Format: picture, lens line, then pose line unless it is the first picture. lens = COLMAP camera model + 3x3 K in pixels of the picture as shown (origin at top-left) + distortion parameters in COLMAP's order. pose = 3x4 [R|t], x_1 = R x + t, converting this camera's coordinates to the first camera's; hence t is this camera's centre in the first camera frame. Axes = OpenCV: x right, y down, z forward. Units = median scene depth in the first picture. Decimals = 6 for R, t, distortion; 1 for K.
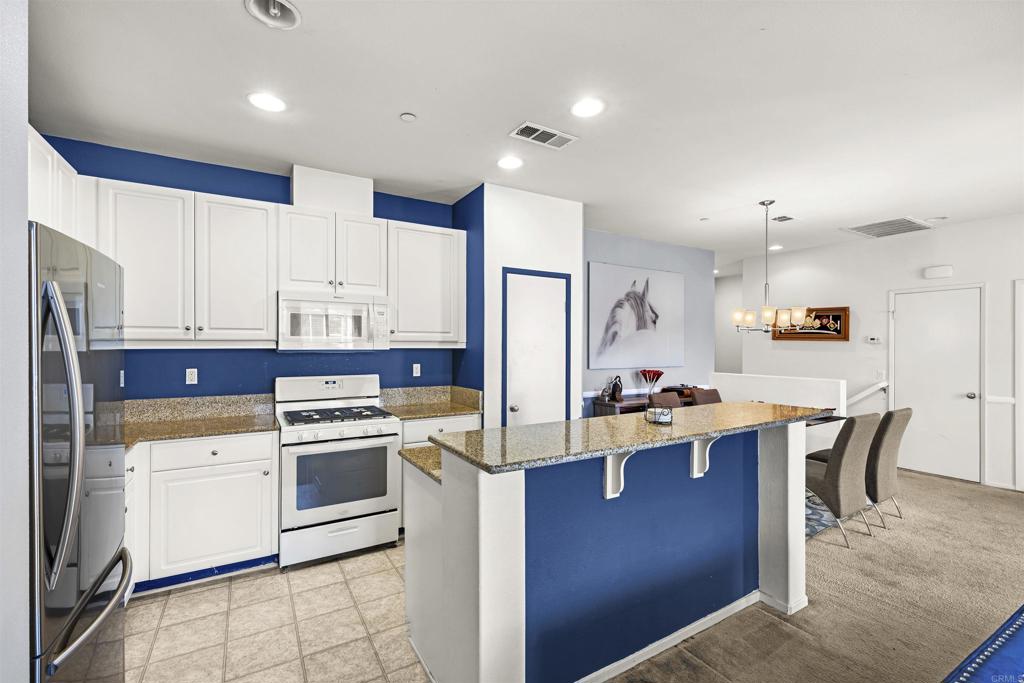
lens RADIAL K [[439.5, 0, 510.9], [0, 439.5, 346.1], [0, 0, 1]] dist [-0.010218, 0.000847]
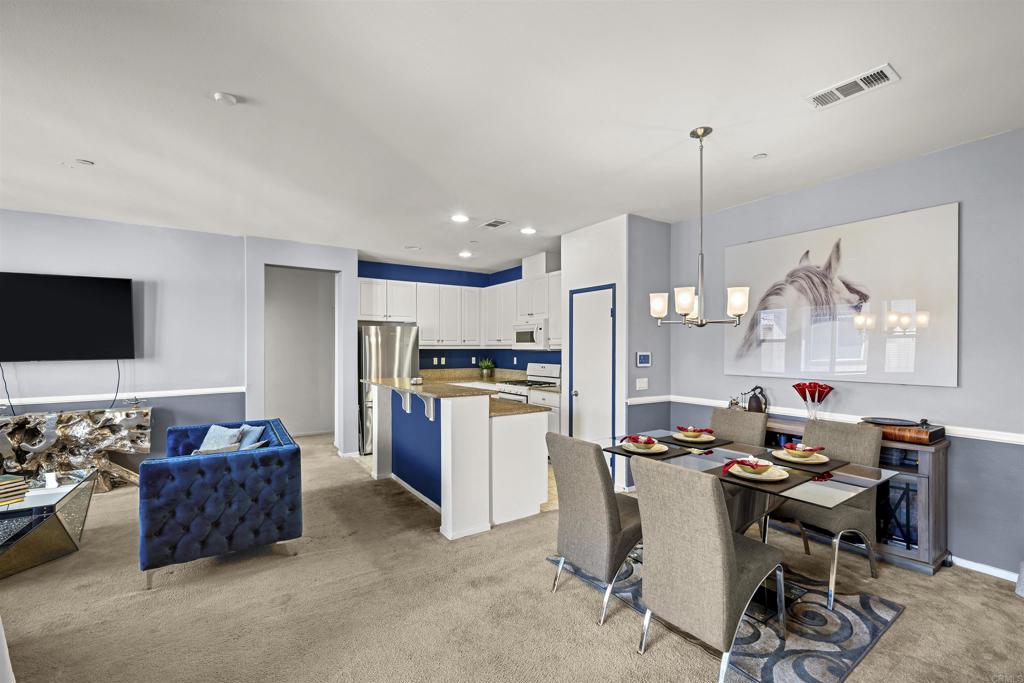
lens RADIAL K [[439.5, 0, 514.1], [0, 439.5, 347.0], [0, 0, 1]] dist [-0.010218, 0.000847]
pose [[0.061760, 0.000377, -0.998091, 0.955755], [0.000660, 1.000000, 0.000418, -0.000963], [0.998091, -0.000685, 0.061759, 0.519964]]
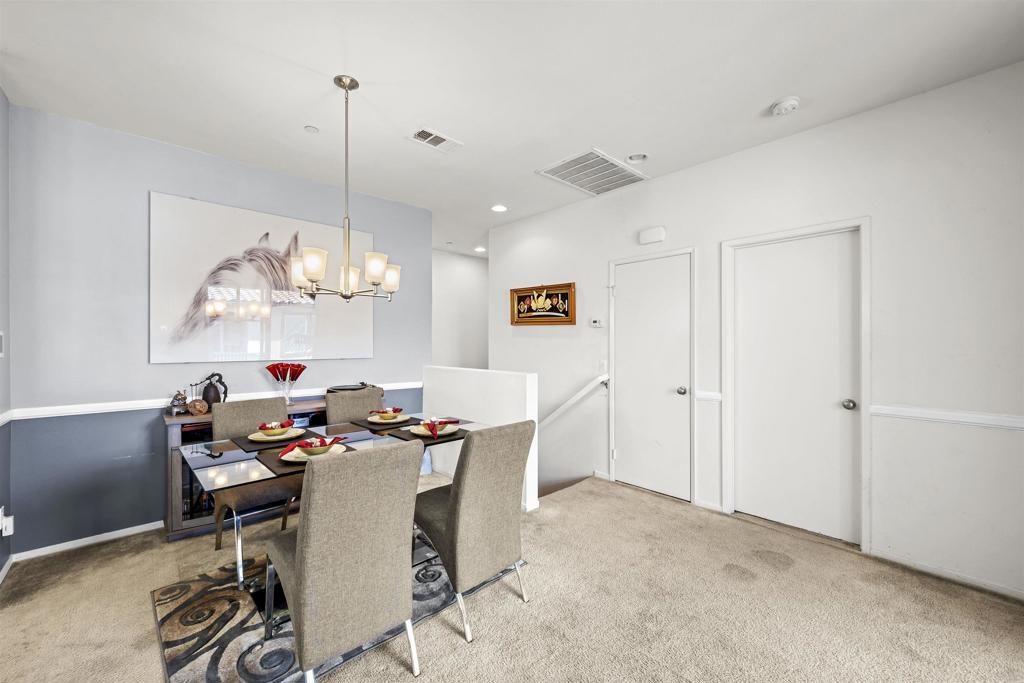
lens RADIAL K [[401.4, 0, 513.2], [0, 401.4, 343.3], [0, 0, 1]] dist [0.002266, -0.000033]
pose [[0.975190, -0.003299, 0.221343, 0.530493], [0.002551, 0.999990, 0.003666, 0.021706], [-0.221353, -0.003010, 0.975189, 0.316708]]
